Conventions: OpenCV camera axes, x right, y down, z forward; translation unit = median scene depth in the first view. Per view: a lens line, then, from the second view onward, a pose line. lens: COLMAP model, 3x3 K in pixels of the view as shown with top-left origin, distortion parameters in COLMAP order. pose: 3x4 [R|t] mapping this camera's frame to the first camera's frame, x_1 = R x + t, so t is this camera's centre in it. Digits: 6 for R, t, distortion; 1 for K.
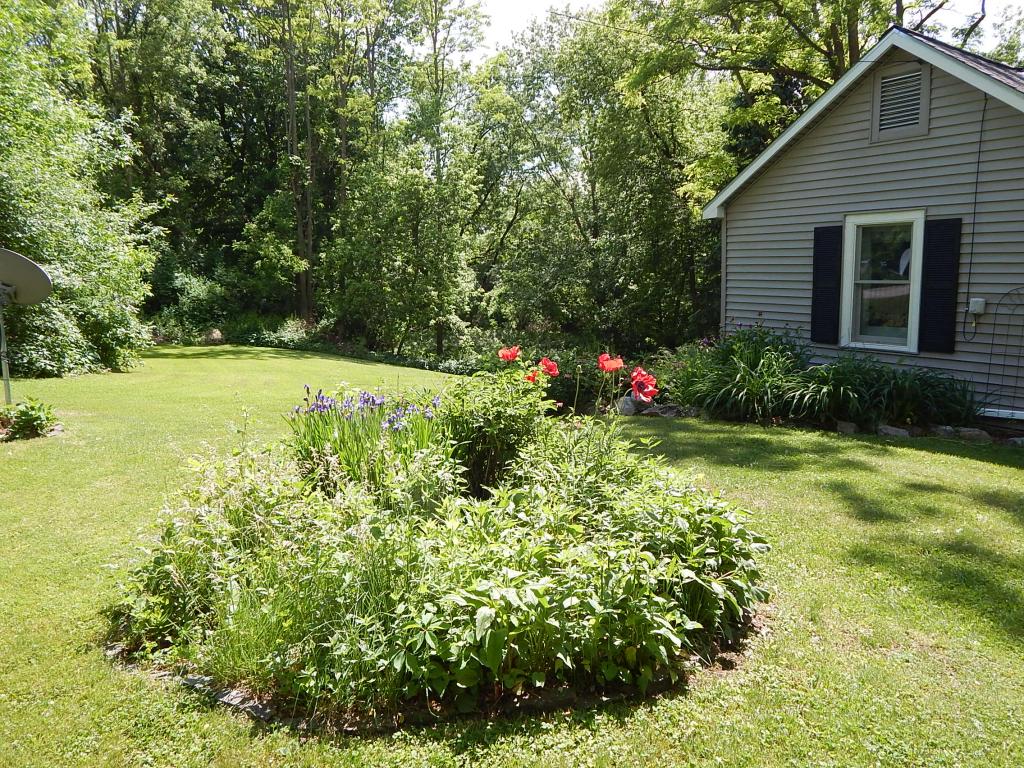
lens RADIAL K [[761.4, 0, 511.5], [0, 761.4, 384.0], [0, 0, 1]] dist [-0.014947, 0.011798]
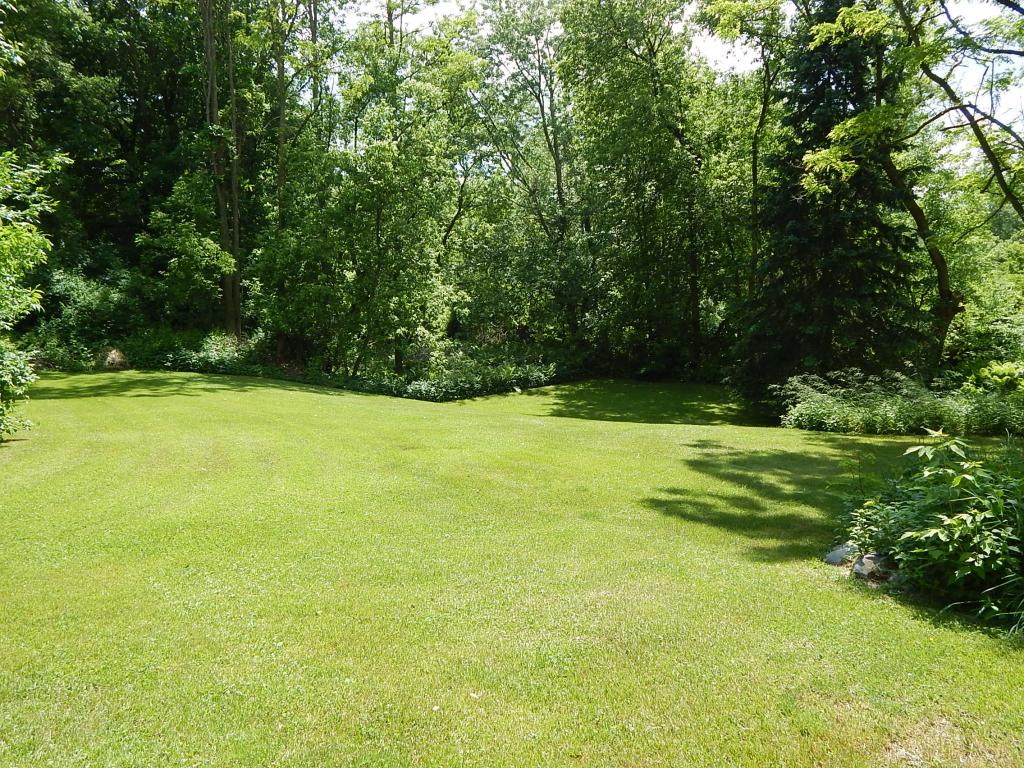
lens RADIAL K [[761.4, 0, 508.2], [0, 761.4, 375.9], [0, 0, 1]] dist [-0.014947, 0.011798]
pose [[0.990656, -0.022404, 0.134529, -0.102022], [0.024948, 0.999540, -0.017256, -0.022362], [-0.134081, 0.020451, 0.990759, 0.199277]]
